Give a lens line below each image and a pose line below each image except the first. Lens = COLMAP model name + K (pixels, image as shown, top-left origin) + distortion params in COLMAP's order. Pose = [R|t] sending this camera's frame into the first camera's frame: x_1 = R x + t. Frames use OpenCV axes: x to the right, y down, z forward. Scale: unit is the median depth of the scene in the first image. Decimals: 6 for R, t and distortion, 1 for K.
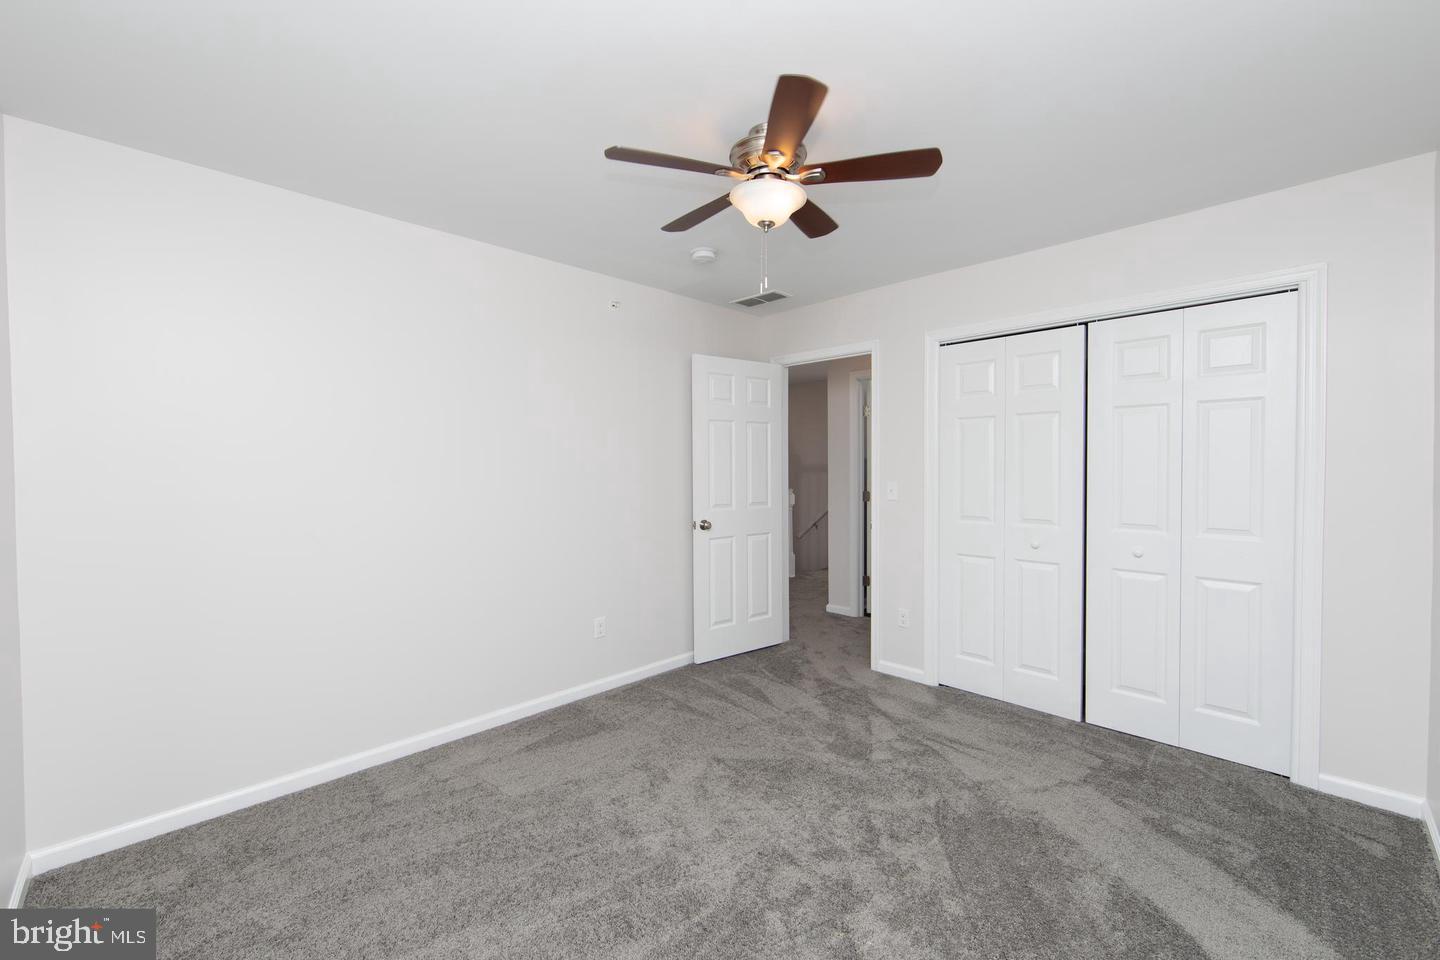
lens RADIAL K [[563.7, 0, 663.4], [0, 563.7, 476.4], [0, 0, 1]] dist [0.001137, 0.000139]
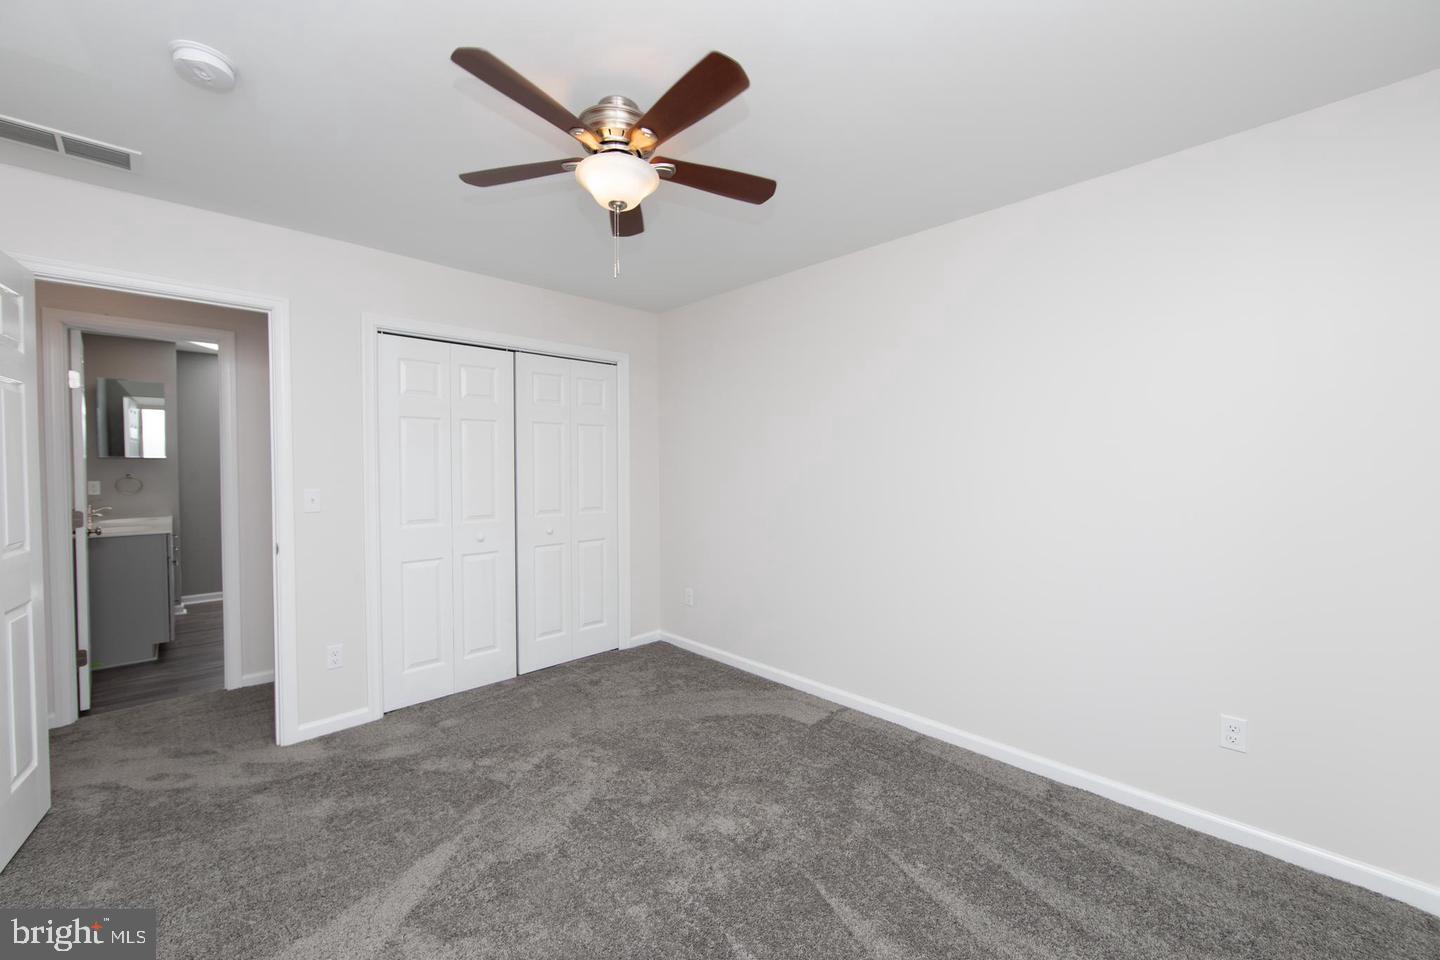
lens RADIAL K [[573.8, 0, 715.2], [0, 573.8, 476.2], [0, 0, 1]] dist [-0.000874, -0.000062]
pose [[-0.029735, -0.006445, 0.999537, -0.460868], [0.029310, 0.999544, 0.007317, 0.004999], [-0.999128, 0.029514, -0.029533, 0.539180]]
